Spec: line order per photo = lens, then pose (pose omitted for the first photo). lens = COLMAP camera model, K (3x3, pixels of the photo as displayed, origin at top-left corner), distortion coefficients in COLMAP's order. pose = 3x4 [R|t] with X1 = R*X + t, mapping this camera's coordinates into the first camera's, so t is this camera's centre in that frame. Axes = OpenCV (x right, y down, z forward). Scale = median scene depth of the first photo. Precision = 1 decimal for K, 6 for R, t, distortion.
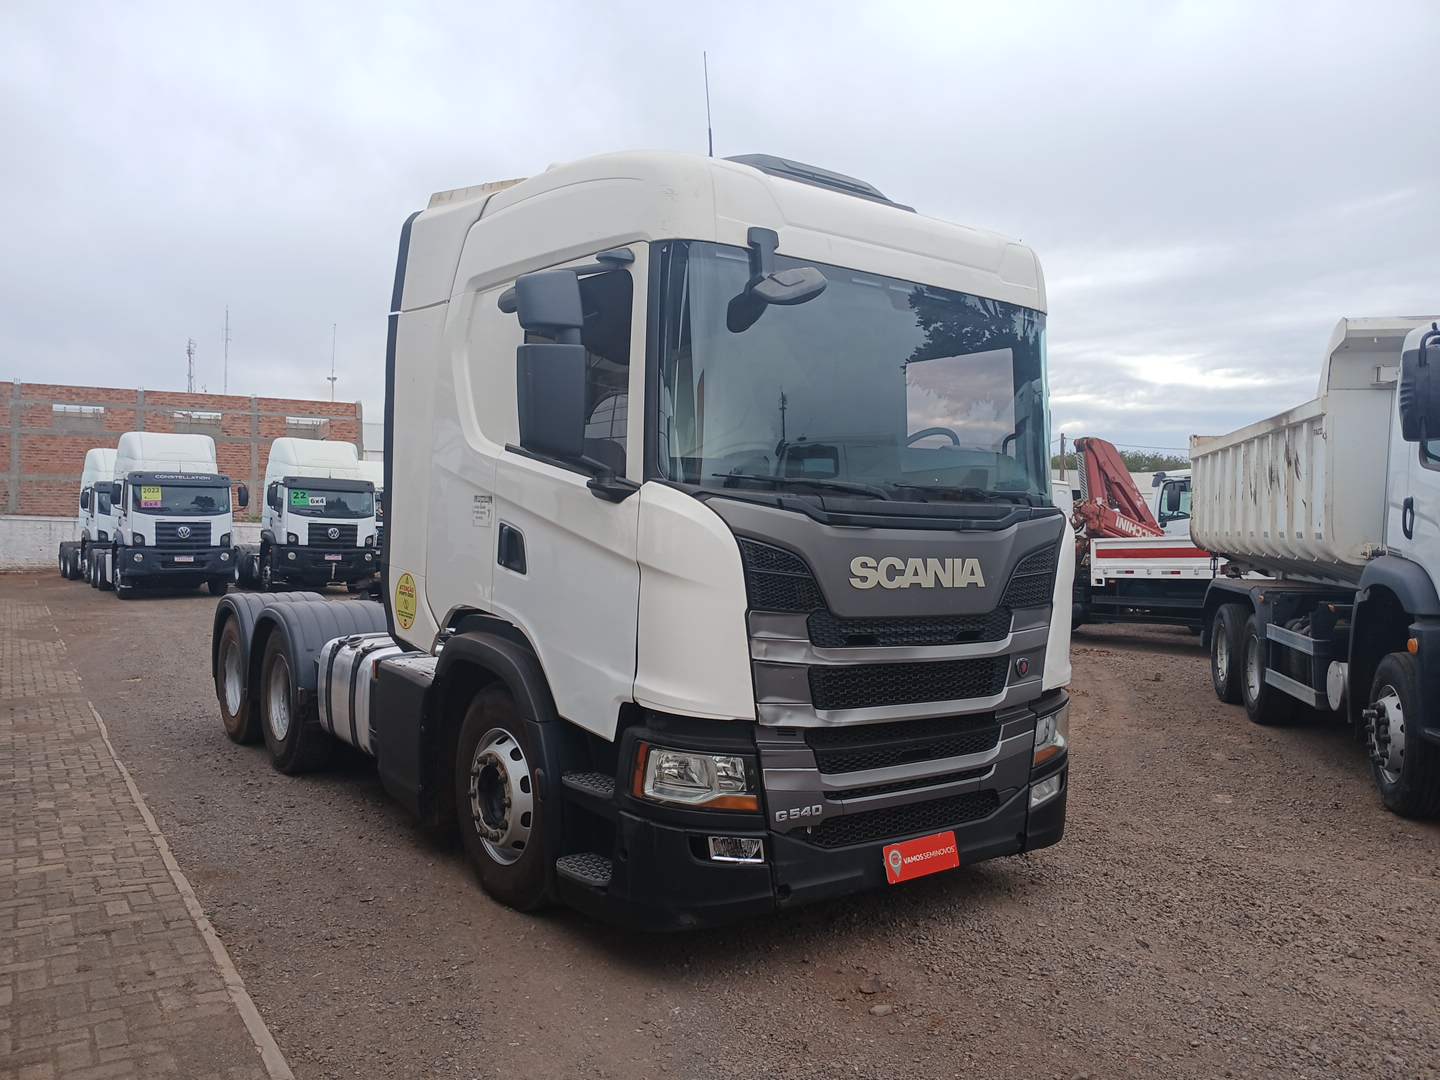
lens RADIAL K [[1095.5, 0, 716.0], [0, 1095.5, 545.6], [0, 0, 1]] dist [0.093319, -0.195004]
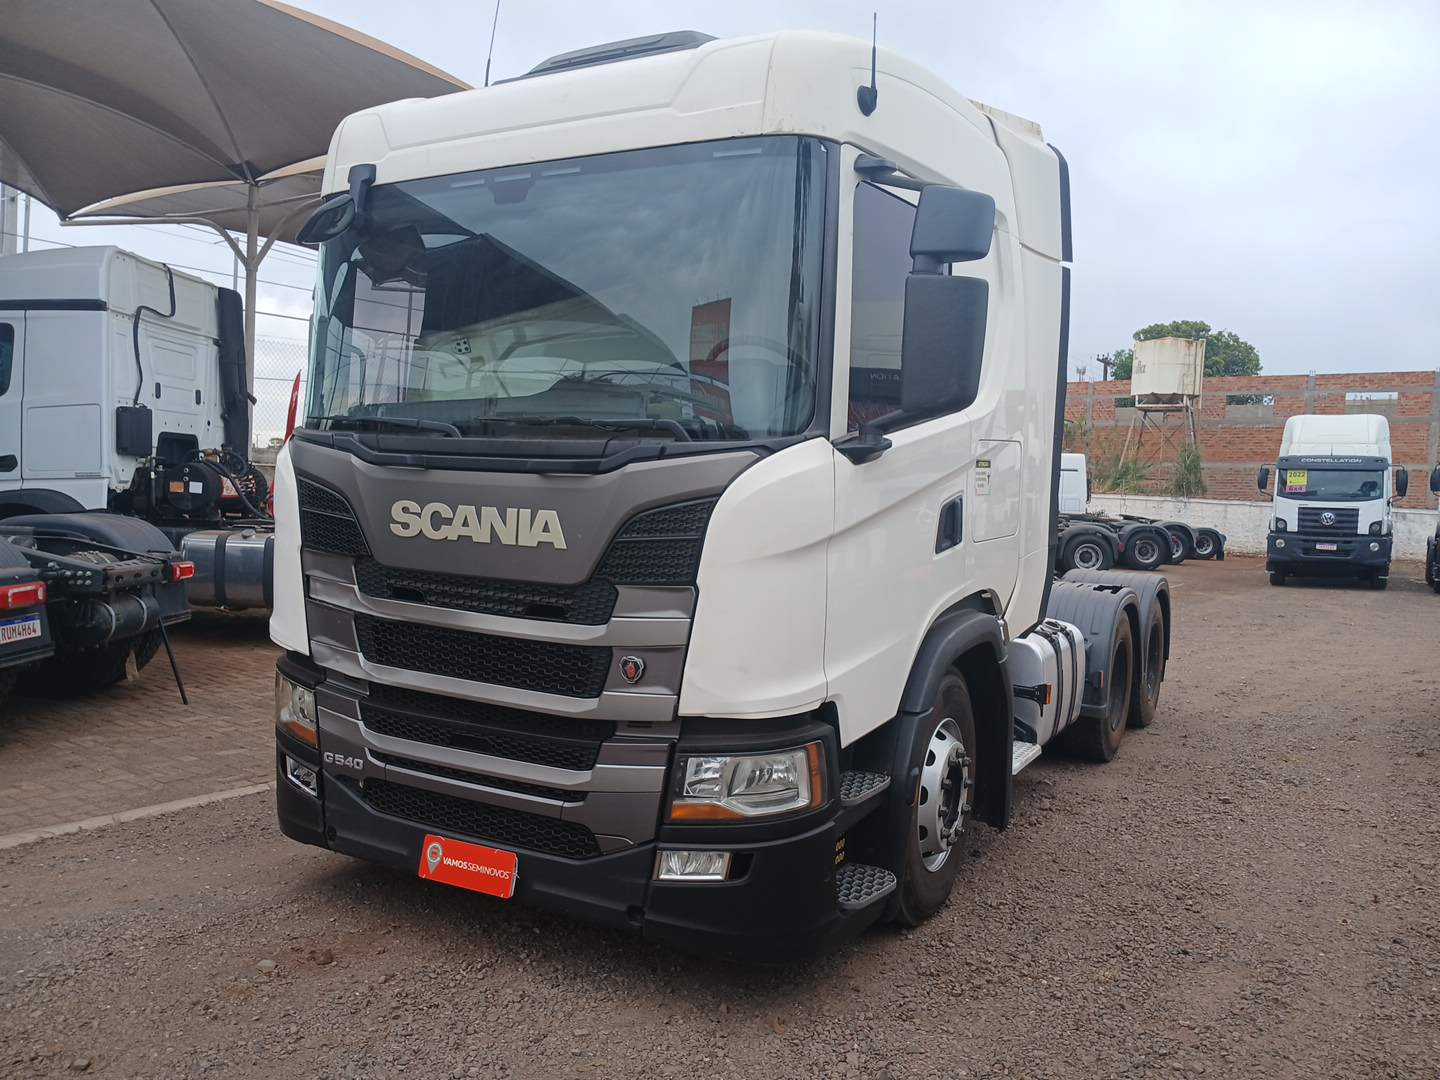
lens RADIAL K [[1095.5, 0, 716.0], [0, 1095.5, 545.6], [0, 0, 1]] dist [0.093319, -0.195004]
pose [[0.406367, 0.044844, -0.912609, 1.020619], [-0.038950, 0.998737, 0.031733, 0.008009], [0.912880, 0.022651, 0.407600, 0.836263]]
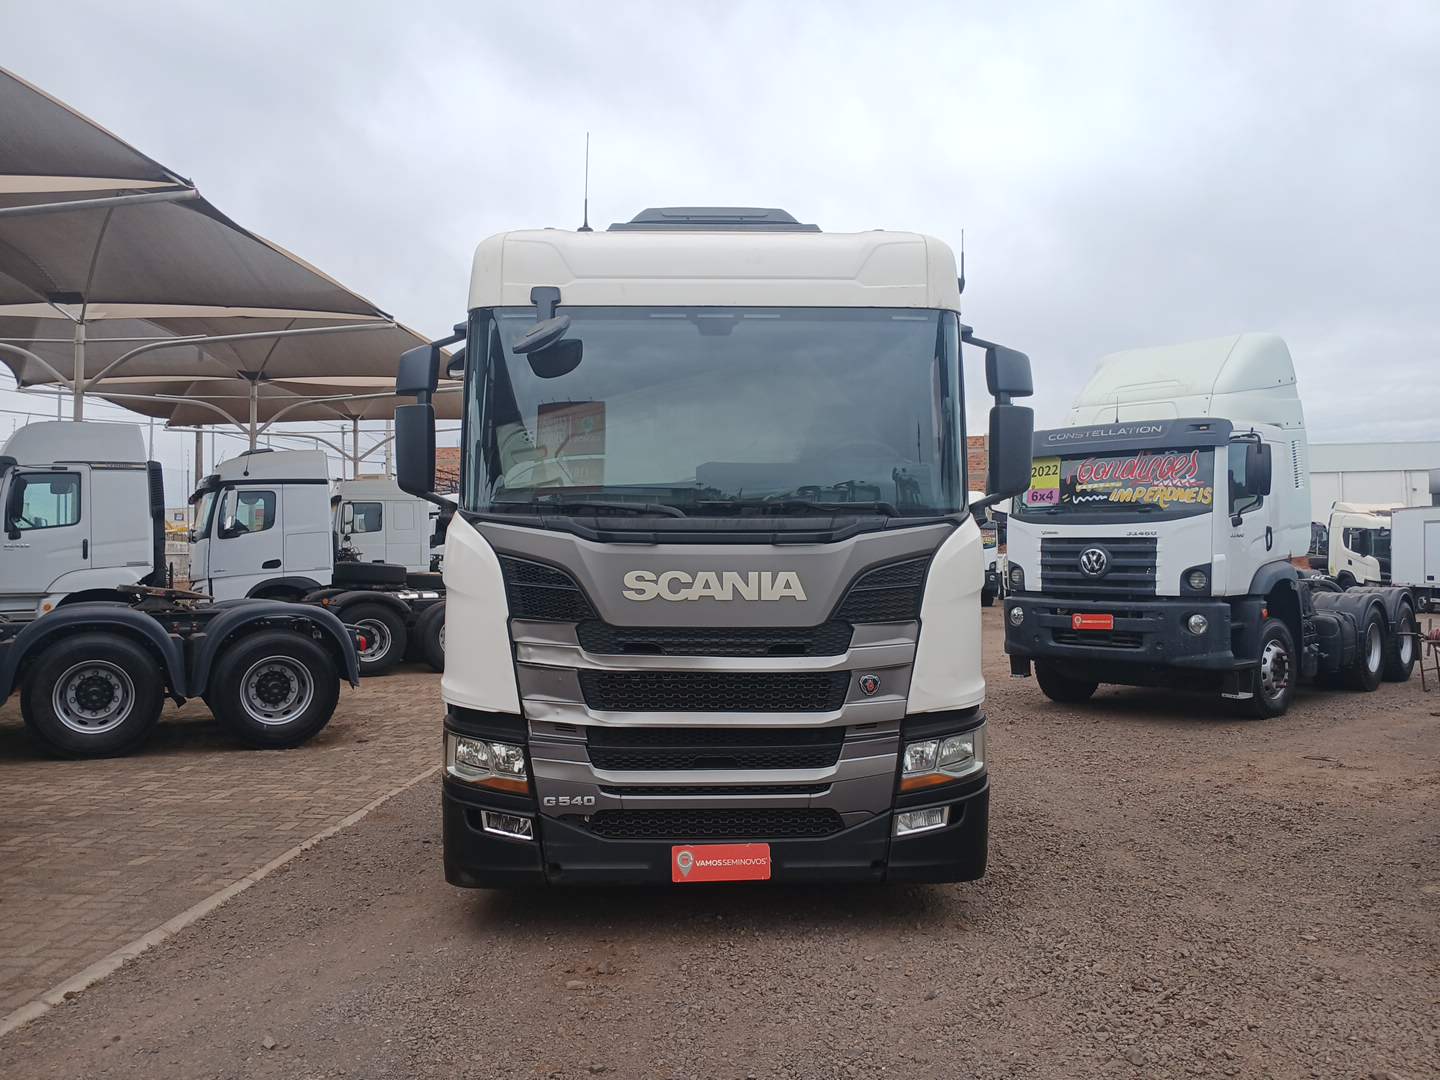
lens RADIAL K [[1095.5, 0, 716.0], [0, 1095.5, 545.6], [0, 0, 1]] dist [0.093319, -0.195004]
pose [[0.815947, -0.027337, -0.577480, 0.790923], [0.012752, 0.999489, -0.029295, 0.017266], [0.577986, 0.016539, 0.815879, 0.158360]]
